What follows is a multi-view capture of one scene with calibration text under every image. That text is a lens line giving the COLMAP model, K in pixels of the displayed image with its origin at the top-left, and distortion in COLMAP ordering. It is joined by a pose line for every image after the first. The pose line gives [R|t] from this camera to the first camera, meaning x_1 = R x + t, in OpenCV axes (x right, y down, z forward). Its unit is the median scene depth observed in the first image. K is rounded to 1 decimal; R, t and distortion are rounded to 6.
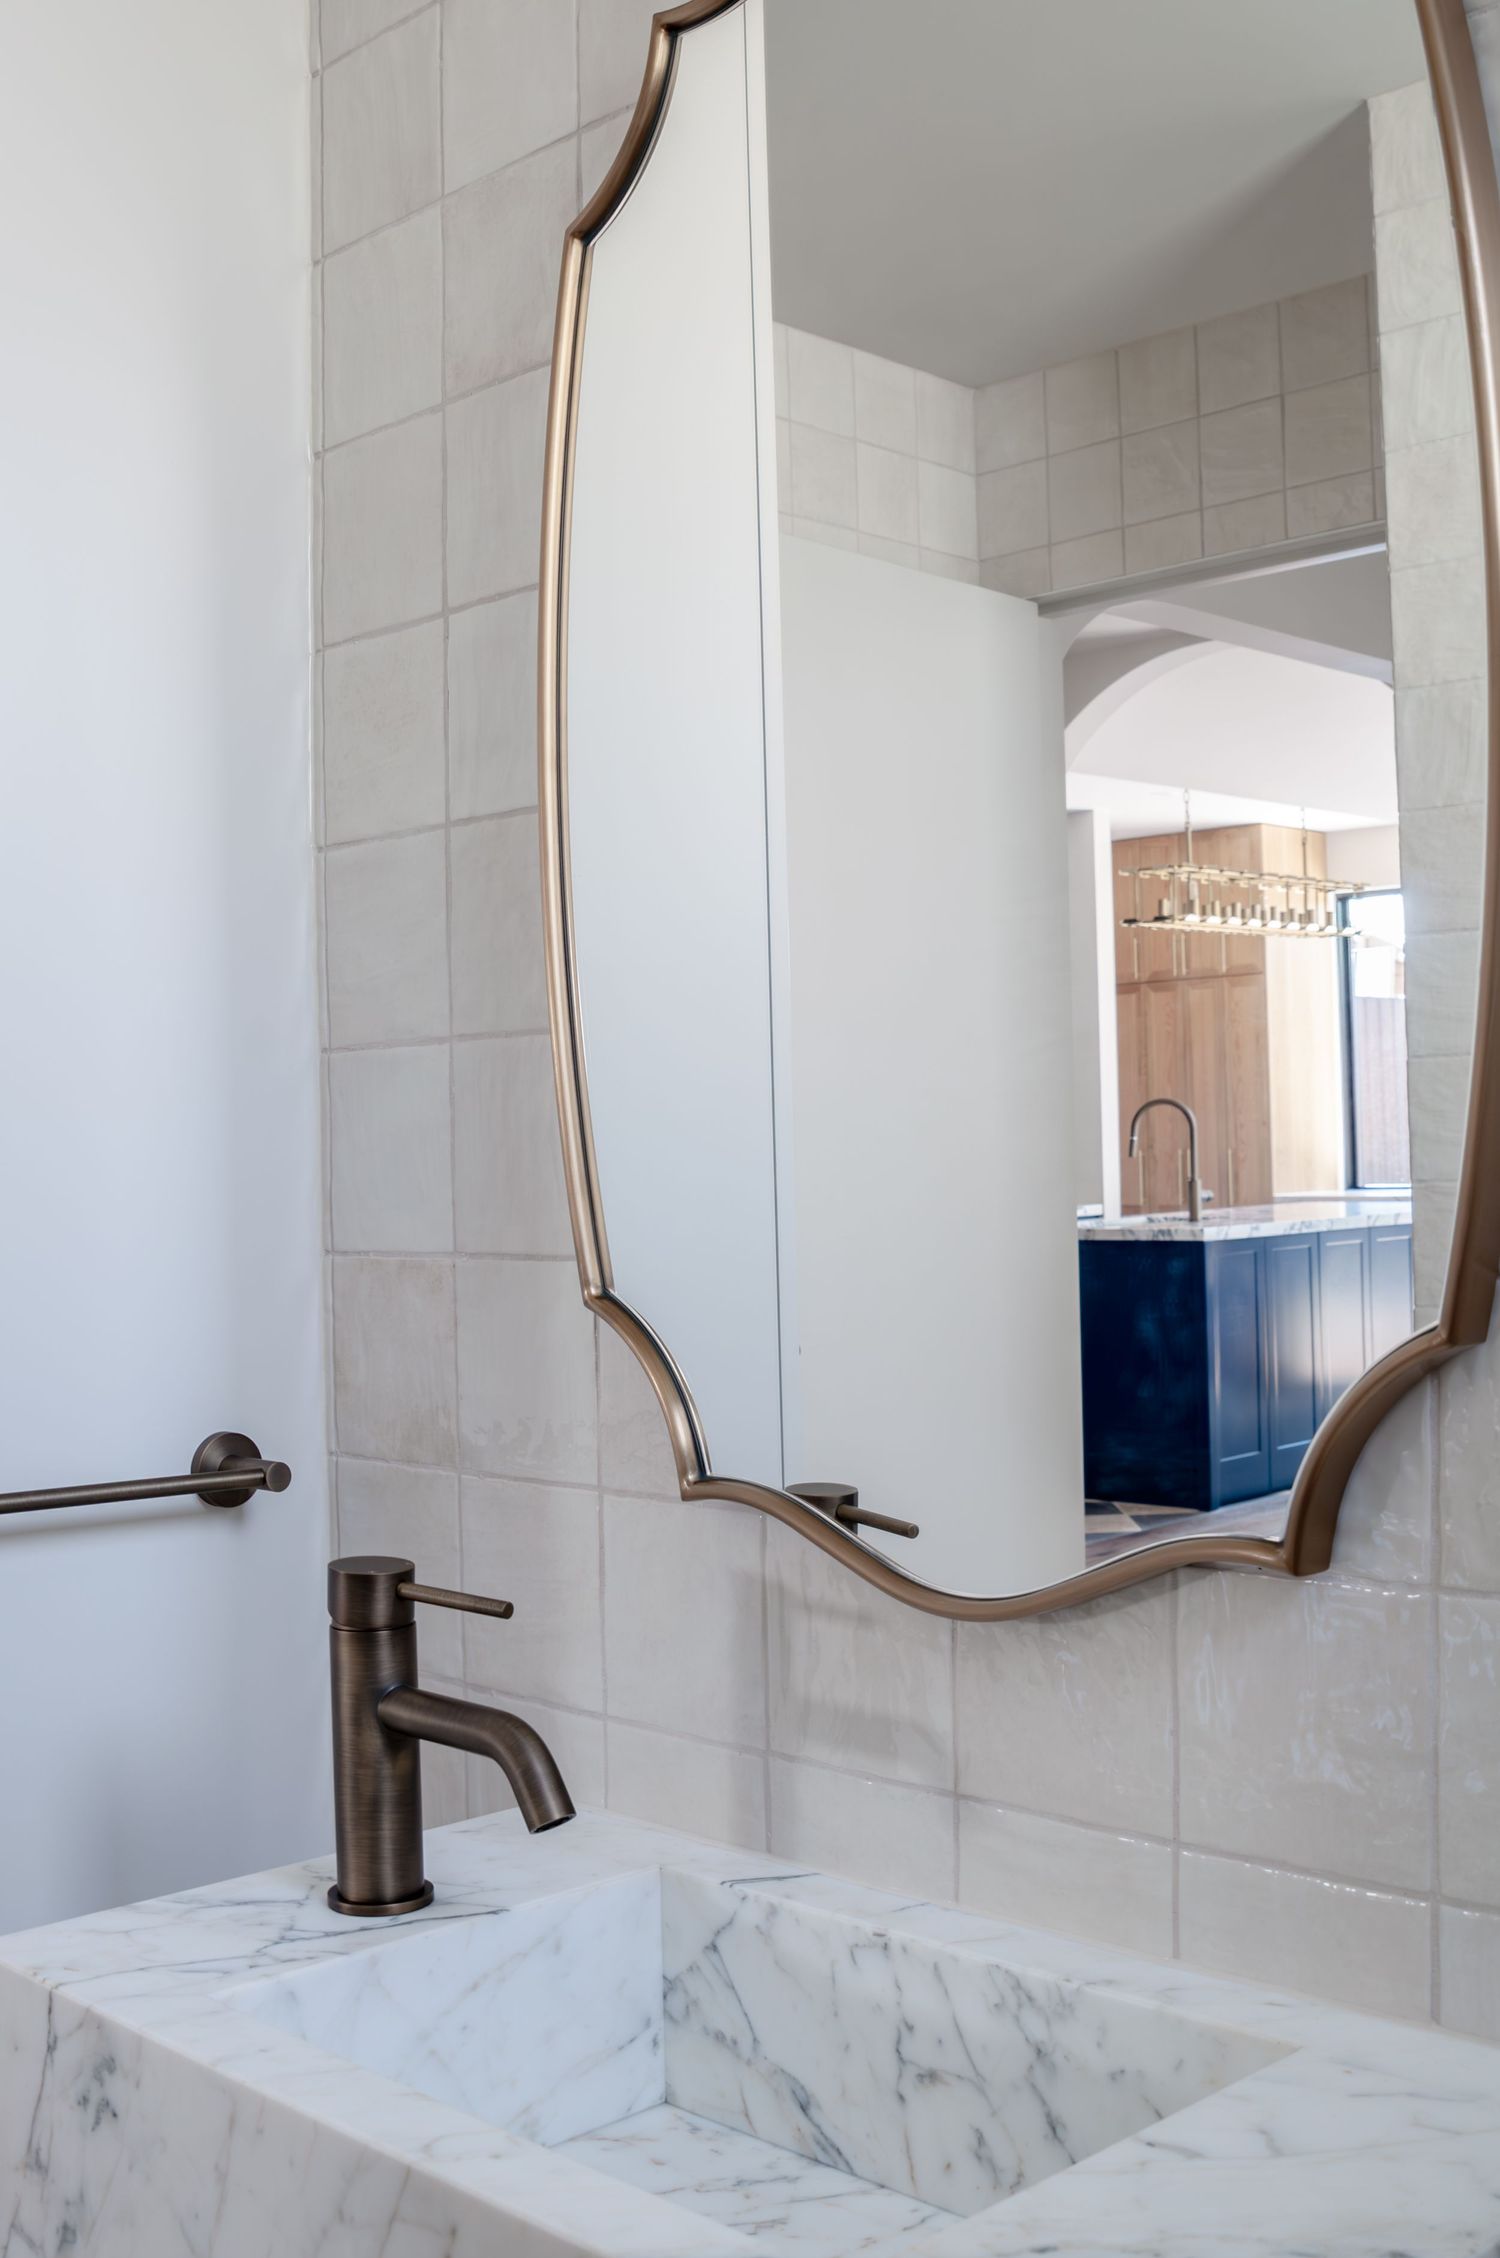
lens RADIAL K [[2375.7, 0, 746.6], [0, 2375.7, 1179.8], [0, 0, 1]] dist [-0.102888, 0.025008]
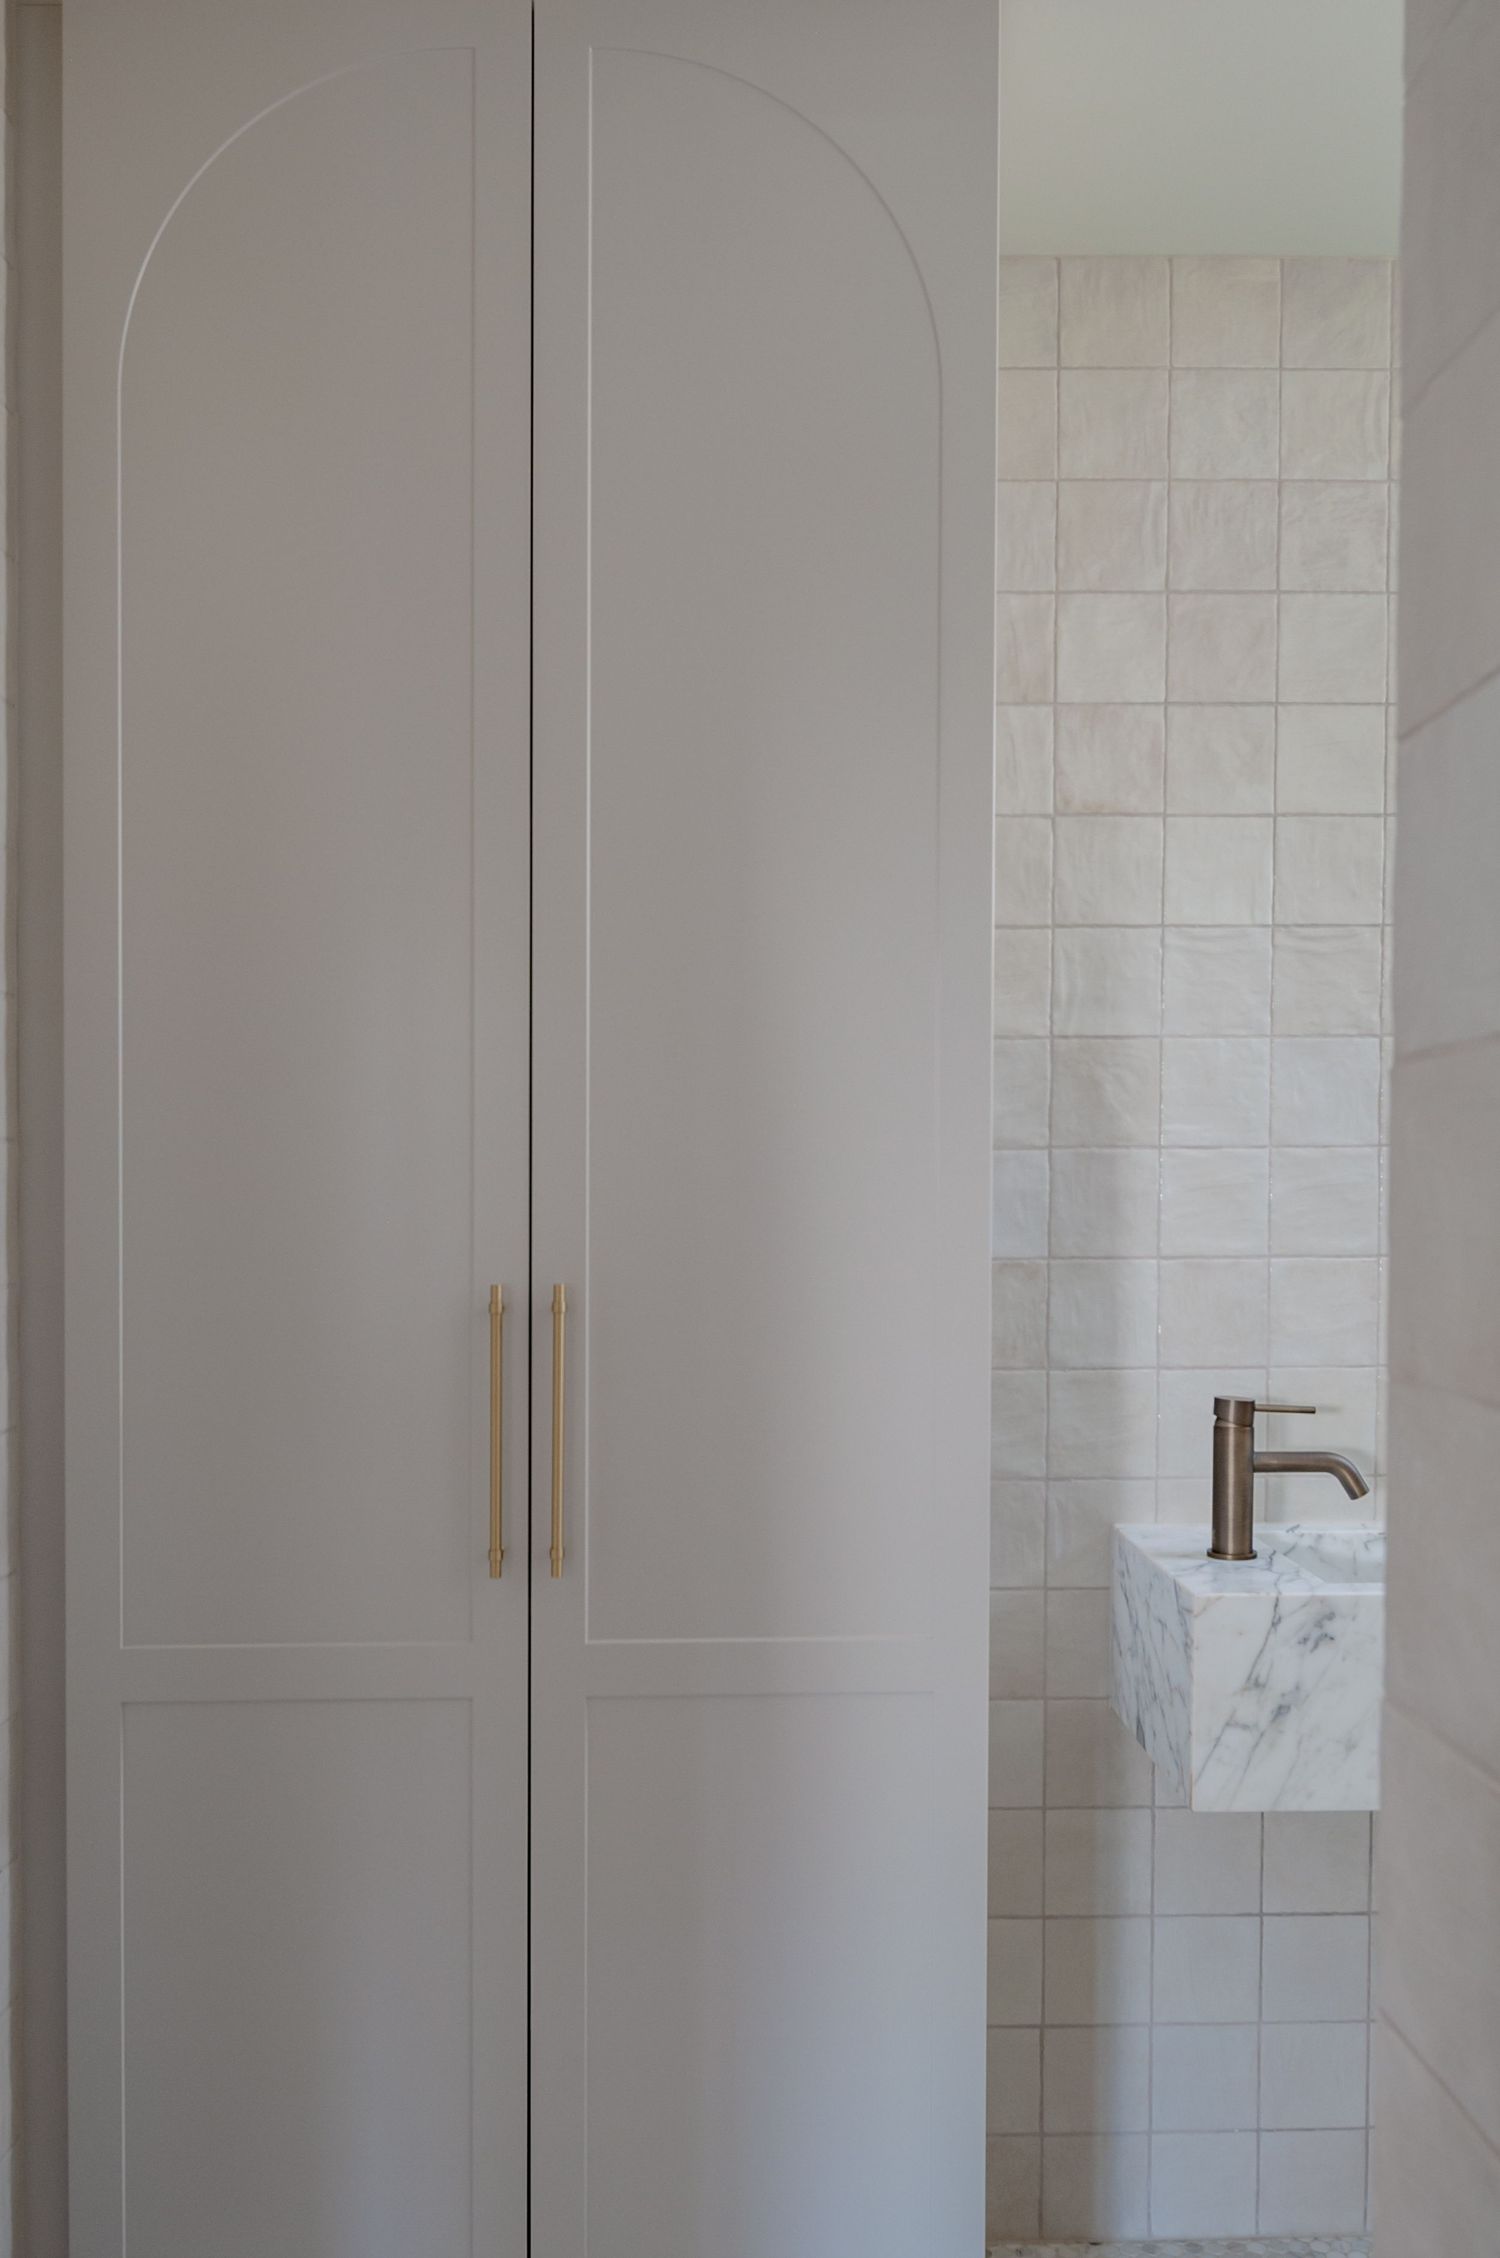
lens RADIAL K [[1804.4, 0, 756.7], [0, 1804.4, 1272.3], [0, 0, 1]] dist [-0.007131, -0.002300]
pose [[0.689244, -0.014127, 0.724391, -1.791629], [-0.002845, 0.999749, 0.022204, 0.013870], [-0.724523, -0.017365, 0.689032, 0.202230]]
